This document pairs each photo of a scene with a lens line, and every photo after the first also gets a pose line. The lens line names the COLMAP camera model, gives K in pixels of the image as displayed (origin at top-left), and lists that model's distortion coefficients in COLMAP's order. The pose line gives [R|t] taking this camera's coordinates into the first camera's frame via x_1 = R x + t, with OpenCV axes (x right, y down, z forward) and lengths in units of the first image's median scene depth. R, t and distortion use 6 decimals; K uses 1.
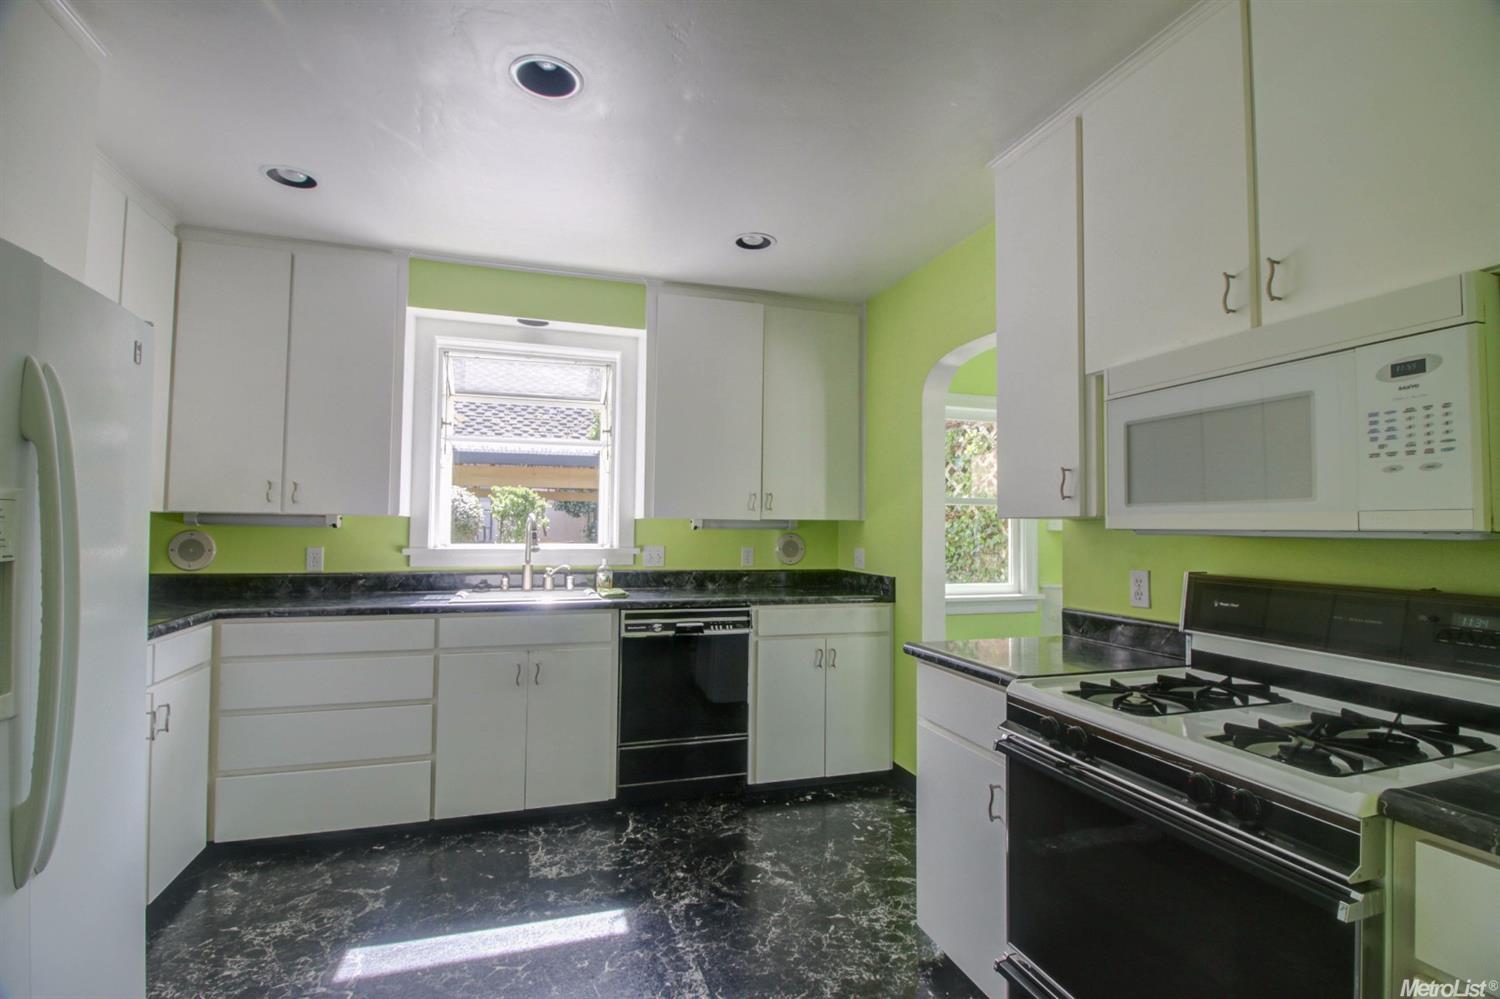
lens RADIAL K [[695.5, 0, 750.0], [0, 695.5, 499.5], [0, 0, 1]] dist [0.008826, -0.013408]
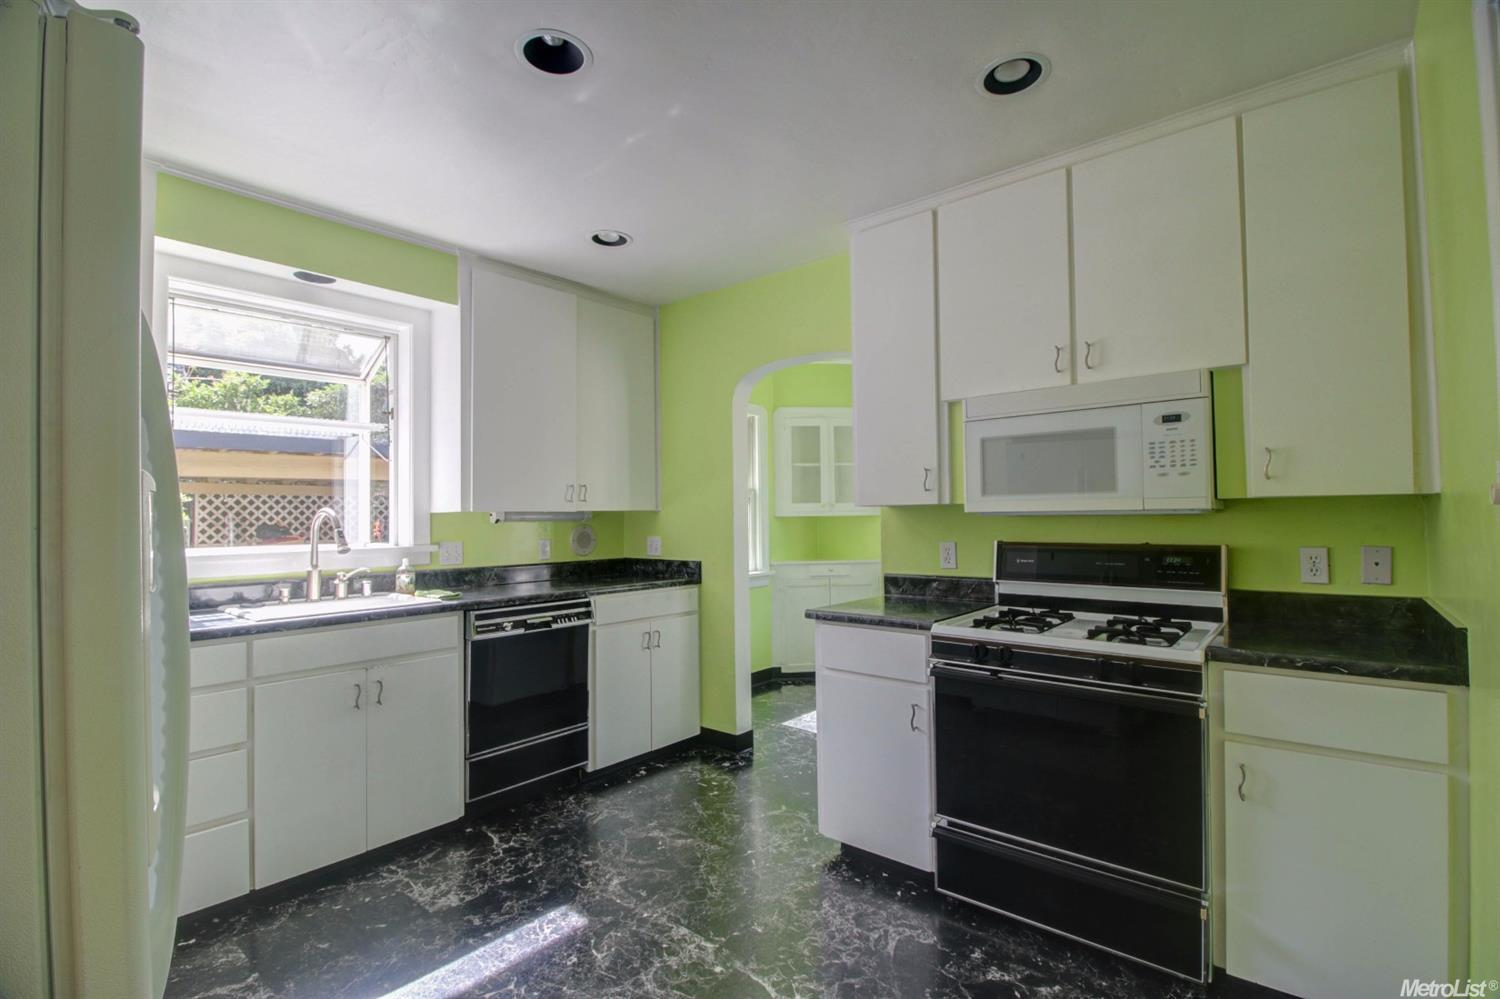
lens RADIAL K [[695.5, 0, 750.0], [0, 695.5, 499.5], [0, 0, 1]] dist [0.008826, -0.013408]
pose [[0.846070, -0.006959, 0.533027, -0.359364], [-0.000139, 0.999912, 0.013275, -0.001555], [-0.533072, -0.011306, 0.845994, 0.021899]]
